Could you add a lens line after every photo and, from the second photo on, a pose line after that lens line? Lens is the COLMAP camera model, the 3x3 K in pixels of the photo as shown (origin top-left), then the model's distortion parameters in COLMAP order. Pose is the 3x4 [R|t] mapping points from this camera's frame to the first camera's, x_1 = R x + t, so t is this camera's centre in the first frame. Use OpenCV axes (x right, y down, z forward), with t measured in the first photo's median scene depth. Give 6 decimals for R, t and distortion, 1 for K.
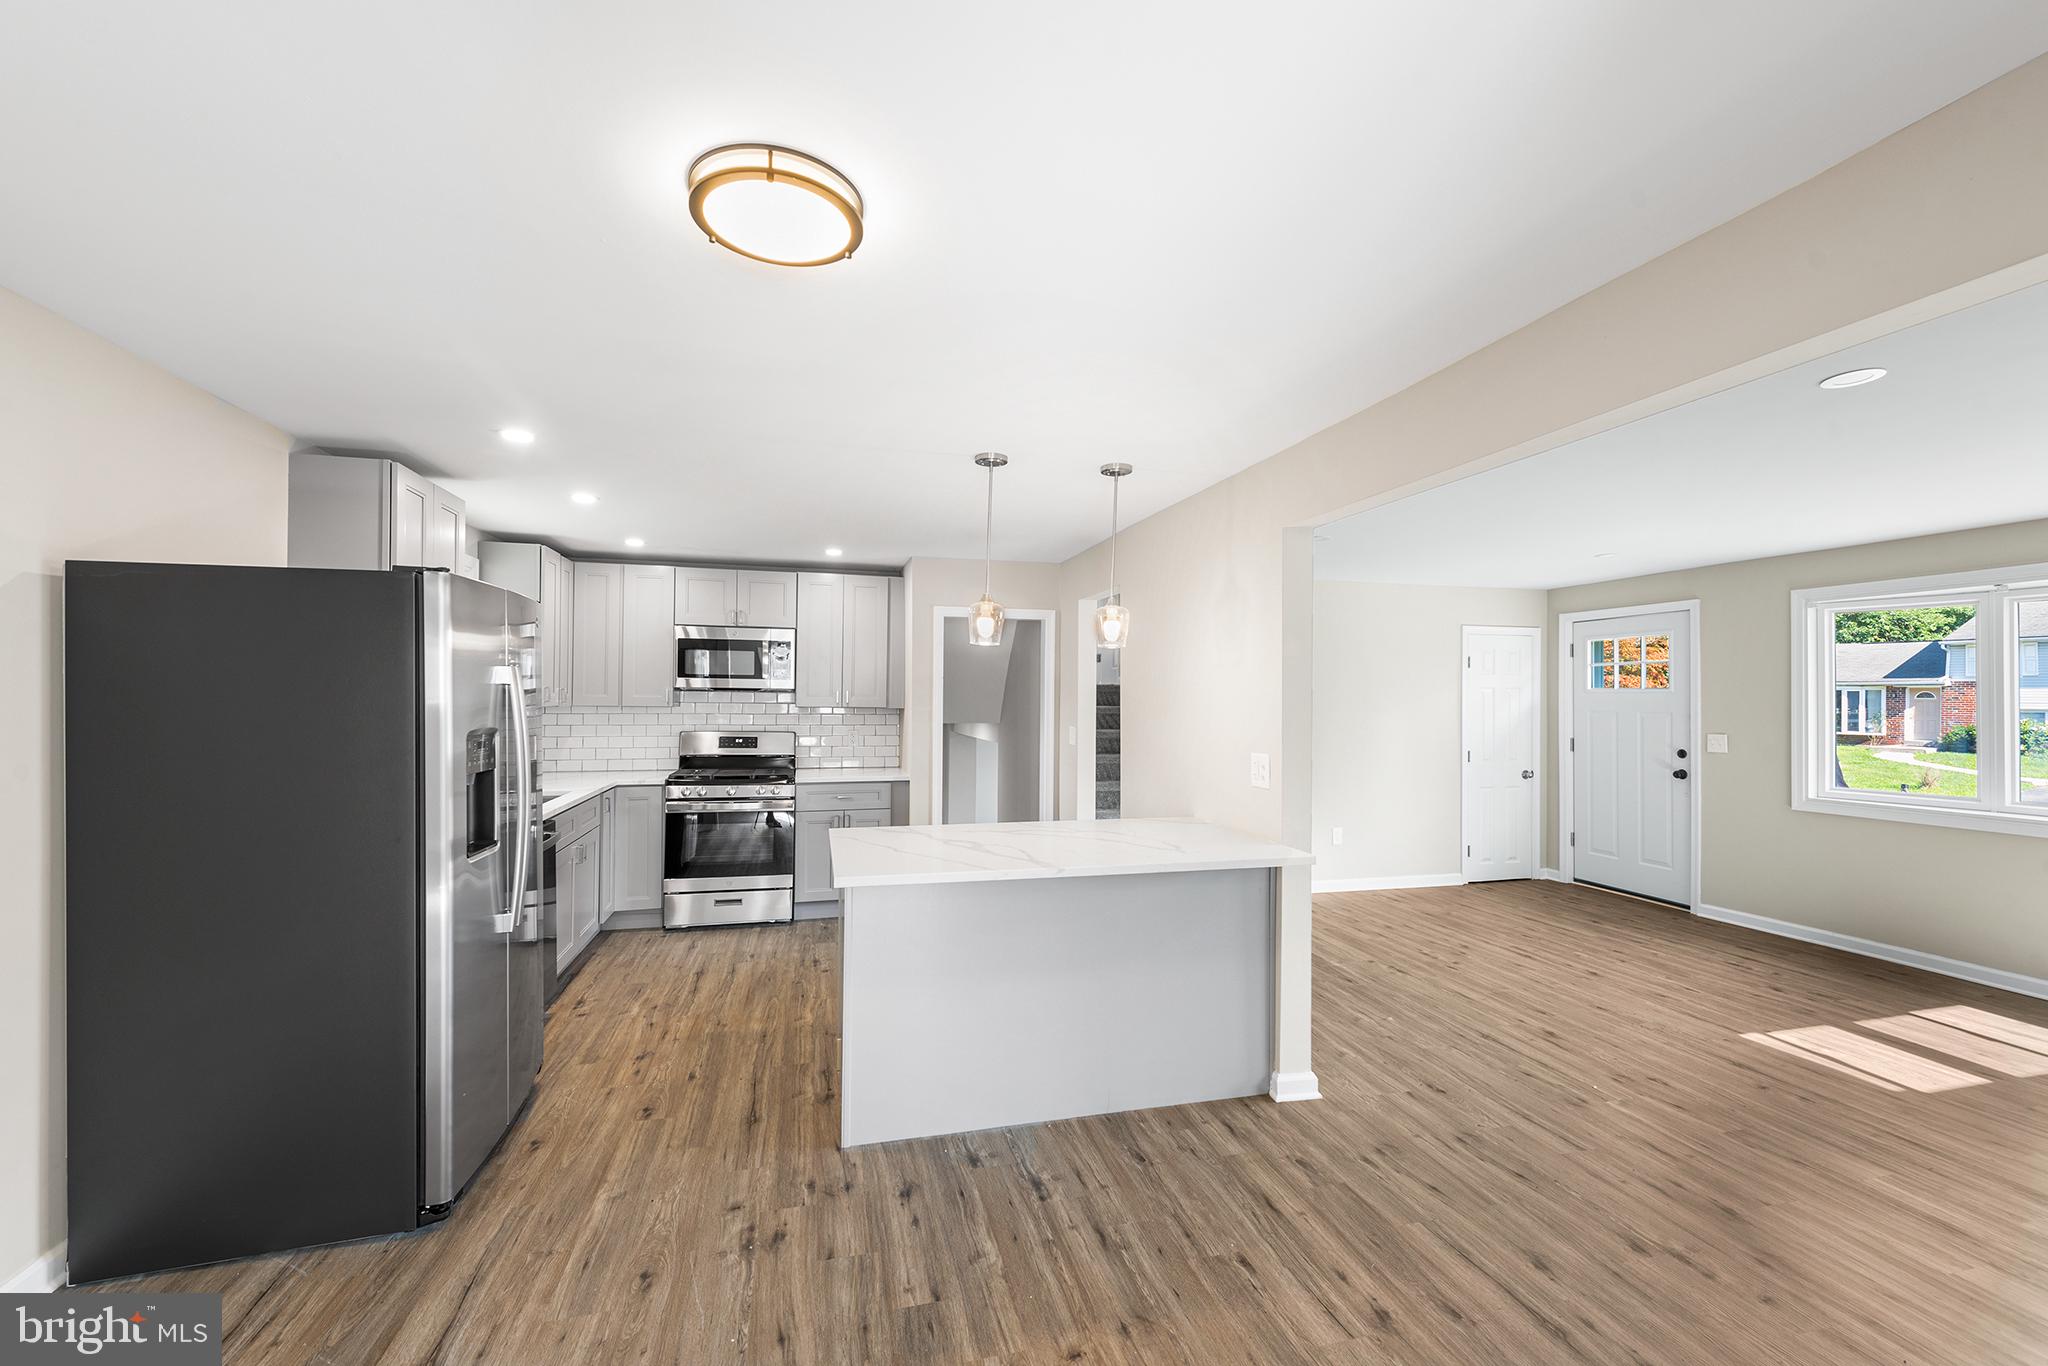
lens RADIAL K [[821.7, 0, 1019.3], [0, 821.7, 695.3], [0, 0, 1]] dist [0.015729, -0.004624]
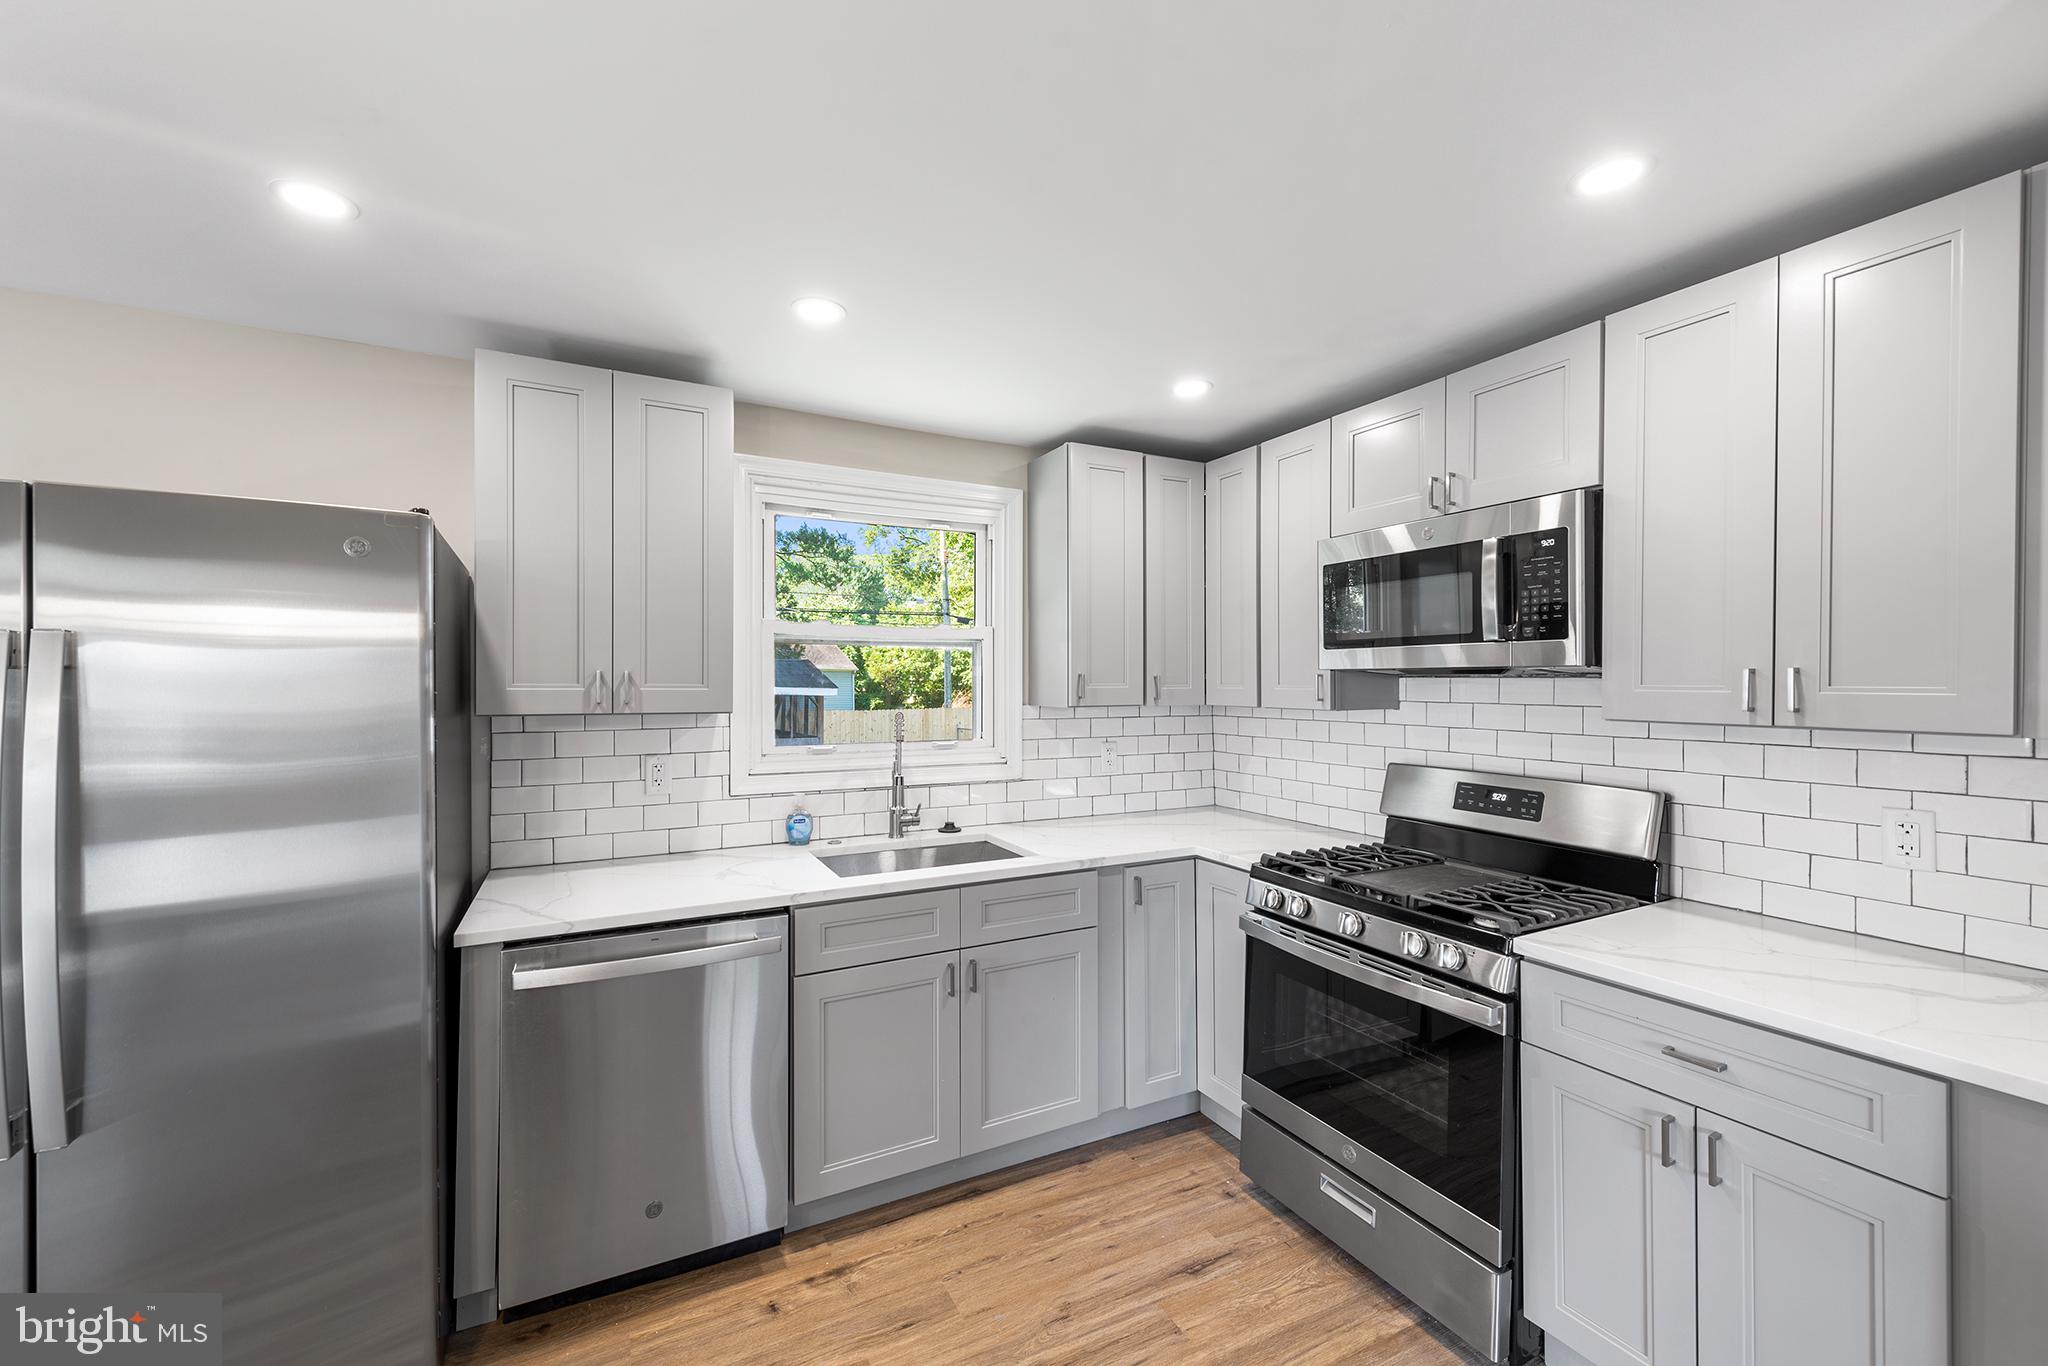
lens RADIAL K [[821.7, 0, 1014.6], [0, 821.7, 685.0], [0, 0, 1]] dist [0.015729, -0.004624]
pose [[0.215321, -0.002874, -0.976539, 0.009405], [0.007255, 0.999973, -0.001343, -0.001826], [0.976516, -0.006796, 0.215336, 0.888266]]
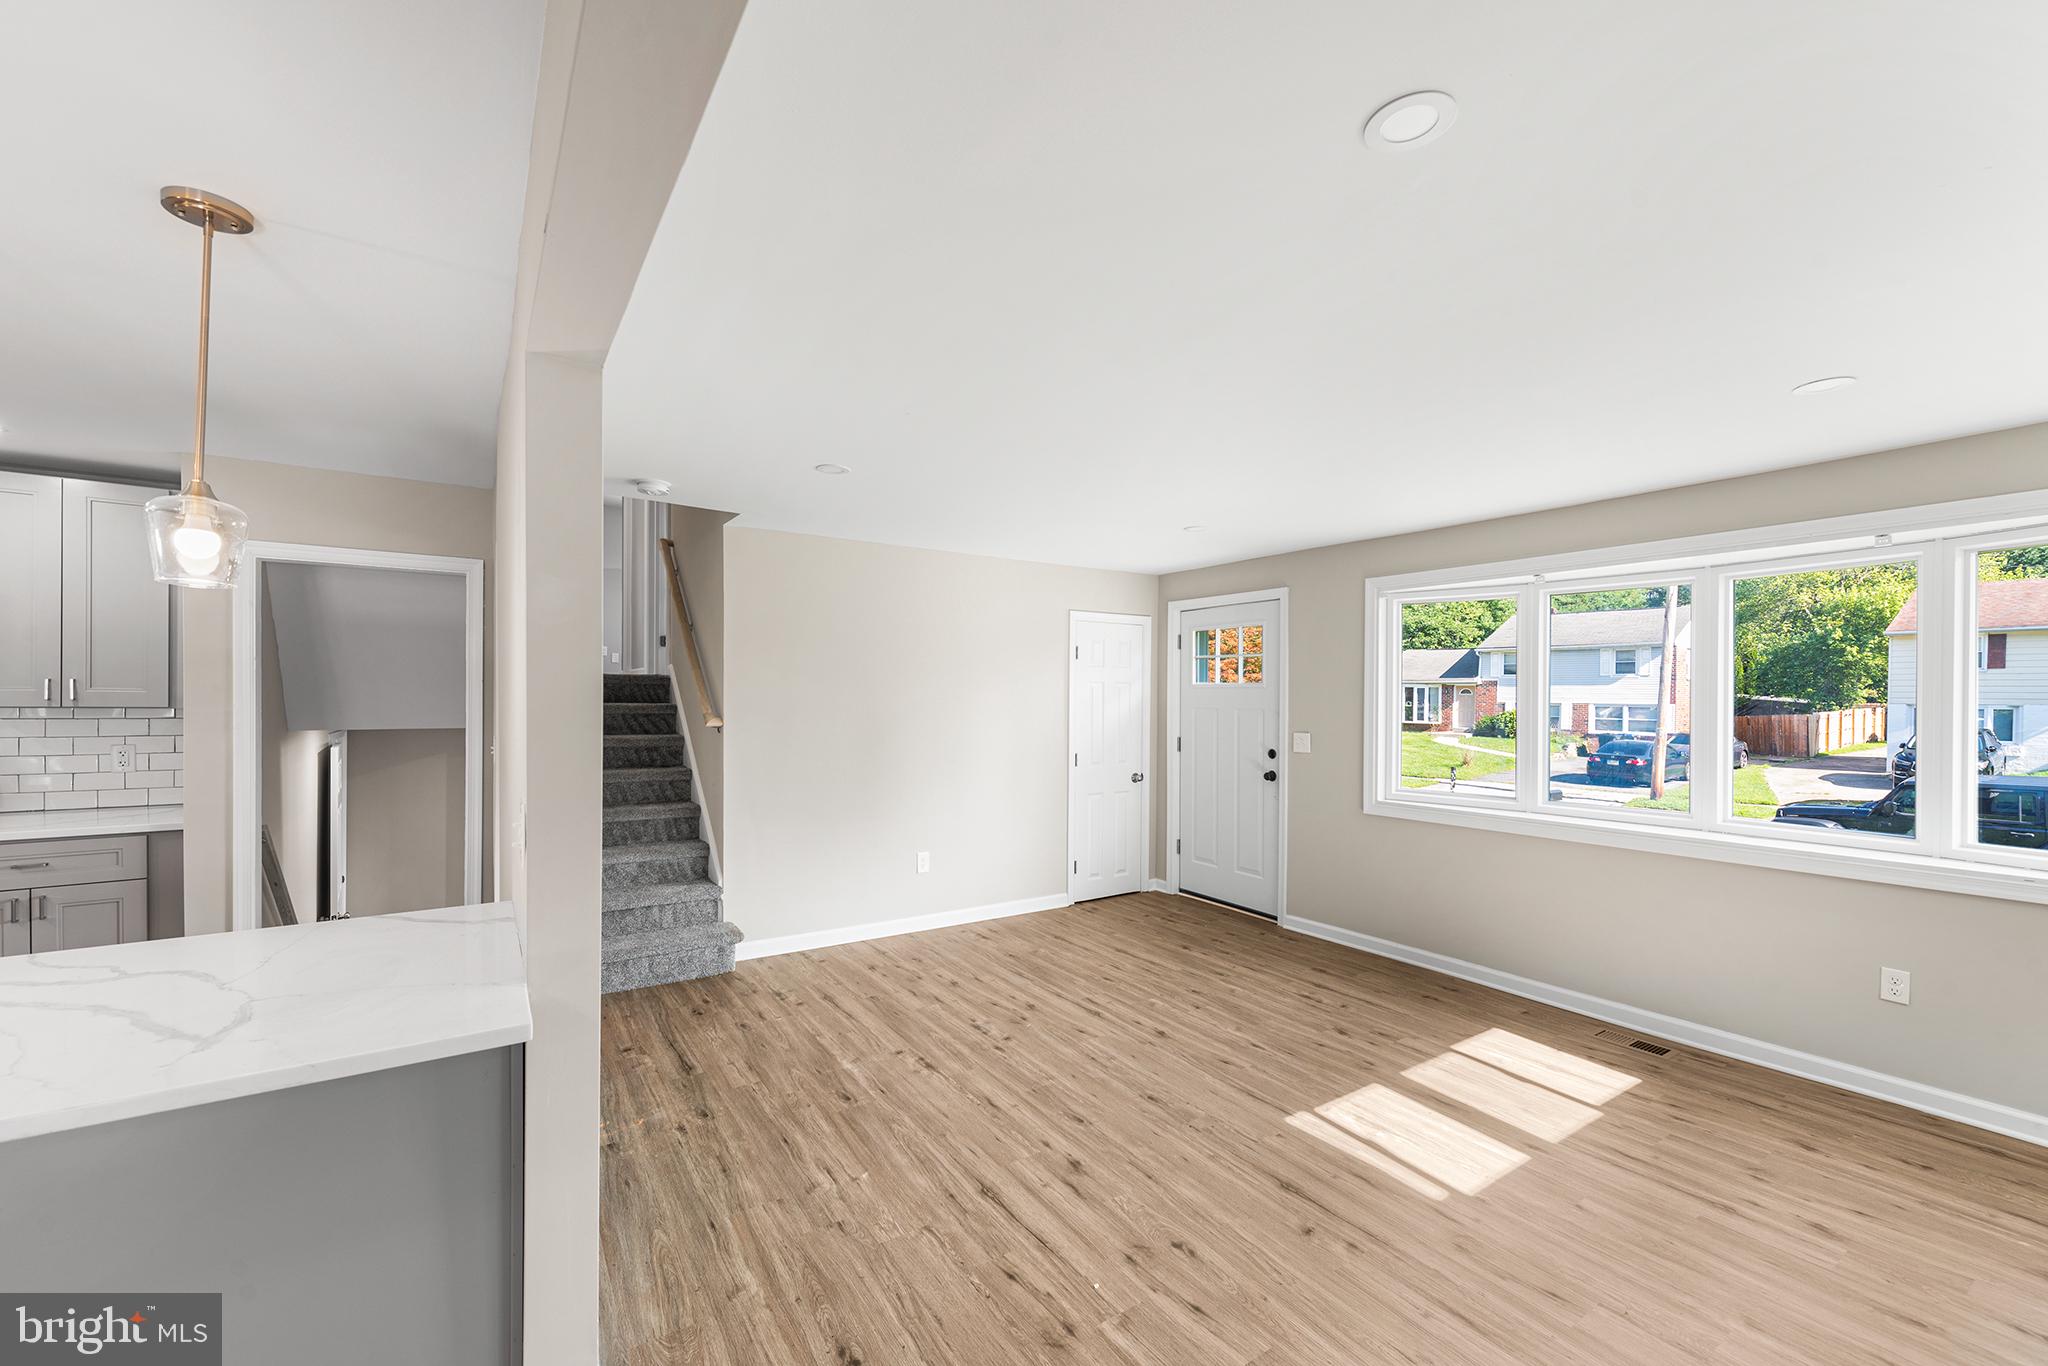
lens RADIAL K [[821.7, 0, 1014.8], [0, 821.7, 704.7], [0, 0, 1]] dist [0.015729, -0.004624]
pose [[0.946363, -0.002717, 0.323093, 0.302340], [-0.003158, 0.999839, 0.017657, -0.000037], [-0.323089, -0.017730, 0.946203, 0.292165]]
